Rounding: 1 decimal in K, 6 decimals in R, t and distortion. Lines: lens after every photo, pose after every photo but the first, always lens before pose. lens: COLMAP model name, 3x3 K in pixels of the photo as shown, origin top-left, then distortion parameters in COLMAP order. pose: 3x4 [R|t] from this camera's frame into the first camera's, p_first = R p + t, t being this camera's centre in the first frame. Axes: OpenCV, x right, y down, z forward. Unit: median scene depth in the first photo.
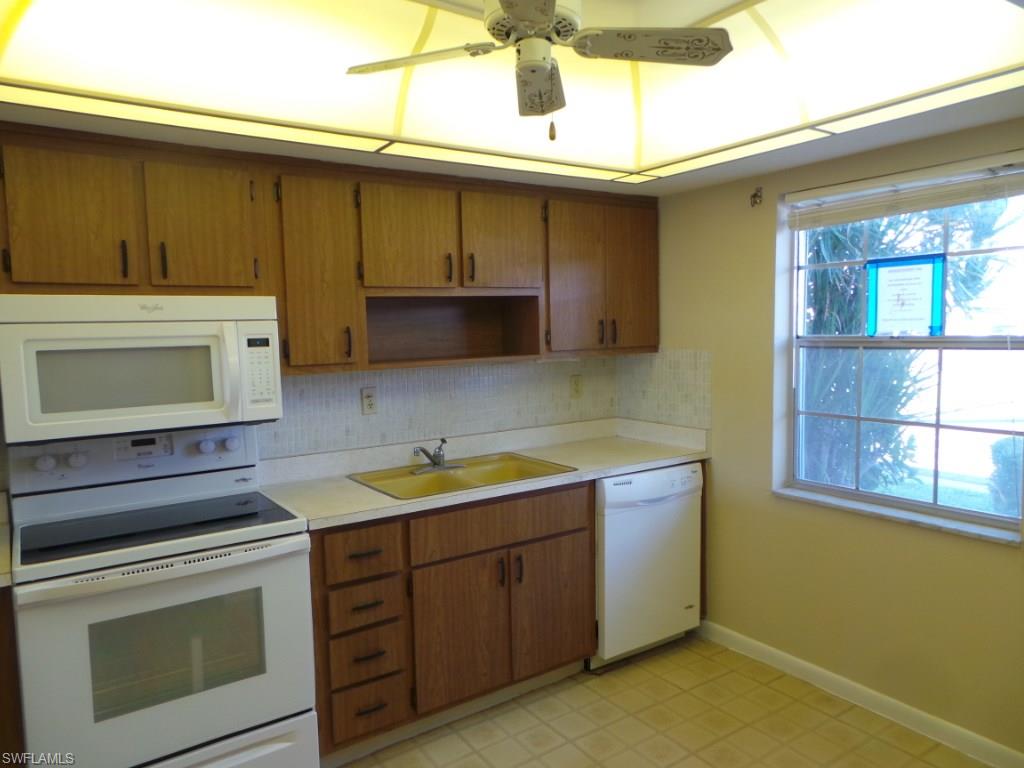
lens RADIAL K [[717.7, 0, 512.2], [0, 717.7, 386.9], [0, 0, 1]] dist [0.026050, 0.004604]
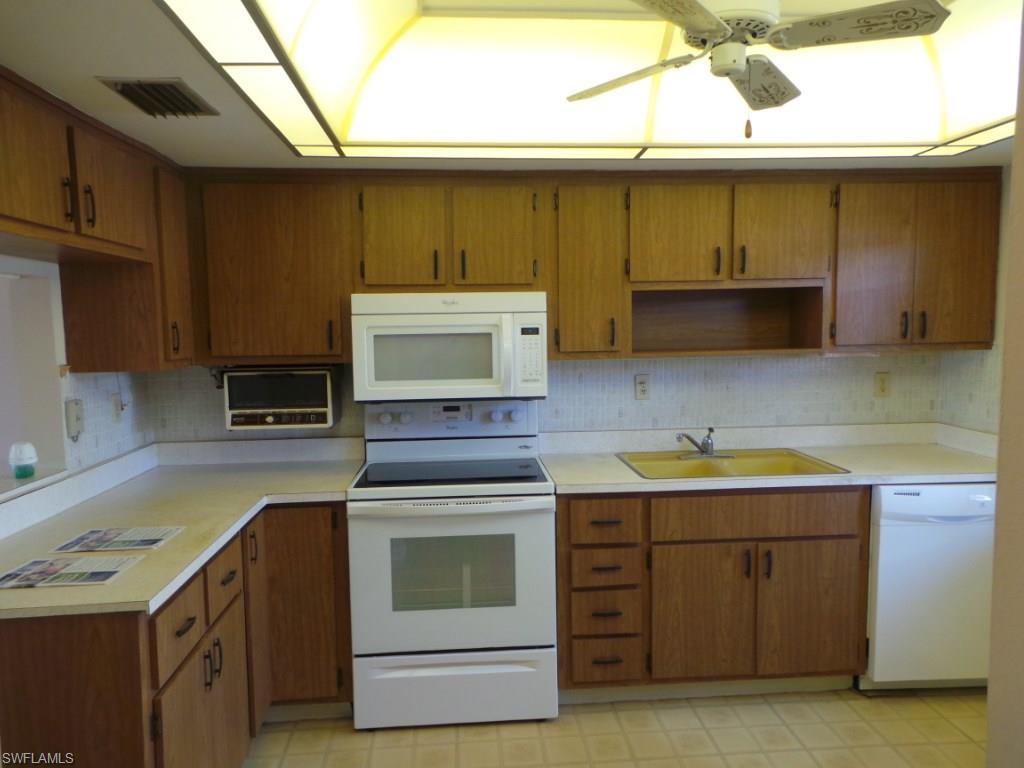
lens RADIAL K [[717.7, 0, 514.7], [0, 717.7, 387.6], [0, 0, 1]] dist [0.026050, 0.004604]
pose [[0.867807, 0.055098, -0.493837, 0.185554], [-0.047479, 0.998481, 0.027969, -0.000568], [0.494628, -0.000825, 0.869104, -0.034792]]
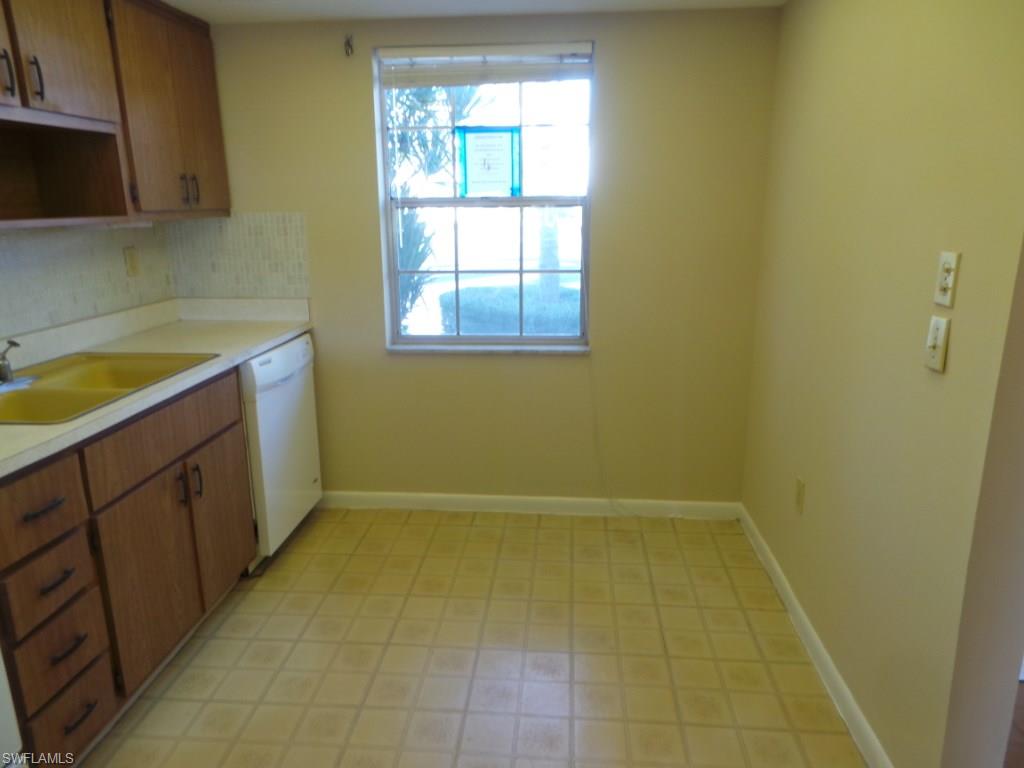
lens RADIAL K [[717.7, 0, 512.5], [0, 717.7, 385.1], [0, 0, 1]] dist [0.026050, 0.004604]
pose [[0.635680, -0.177042, 0.751377, -0.360896], [0.063272, 0.982020, 0.177858, 0.024250], [-0.769356, -0.065520, 0.635452, 0.217012]]
